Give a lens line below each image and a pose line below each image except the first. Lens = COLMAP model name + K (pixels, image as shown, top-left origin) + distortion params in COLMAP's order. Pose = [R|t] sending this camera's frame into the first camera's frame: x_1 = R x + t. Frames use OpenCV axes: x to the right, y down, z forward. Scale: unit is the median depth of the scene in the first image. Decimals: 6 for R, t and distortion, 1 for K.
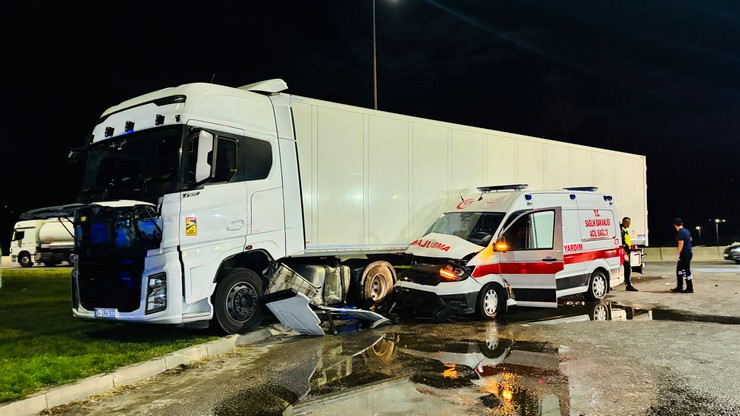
lens RADIAL K [[560.6, 0, 363.9], [0, 560.6, 205.3], [0, 0, 1]] dist [0.047897, -0.049365]
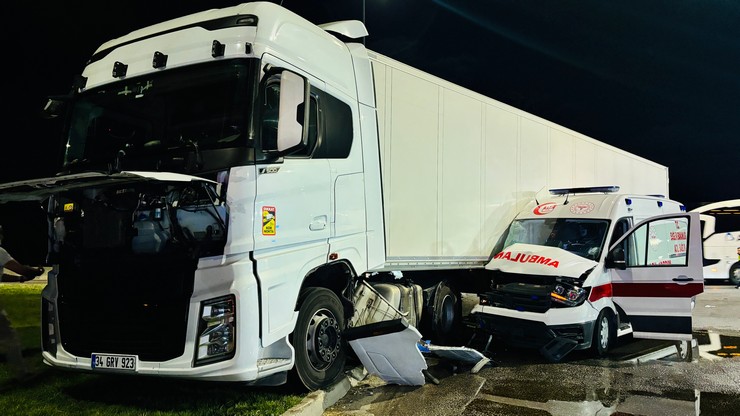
lens RADIAL K [[560.6, 0, 369.8], [0, 560.6, 206.3], [0, 0, 1]] dist [0.047897, -0.049365]
pose [[0.988247, 0.029130, 0.150065, -0.229836], [-0.025169, 0.999285, -0.028224, 0.028669], [-0.150780, 0.024115, 0.988273, 0.292480]]
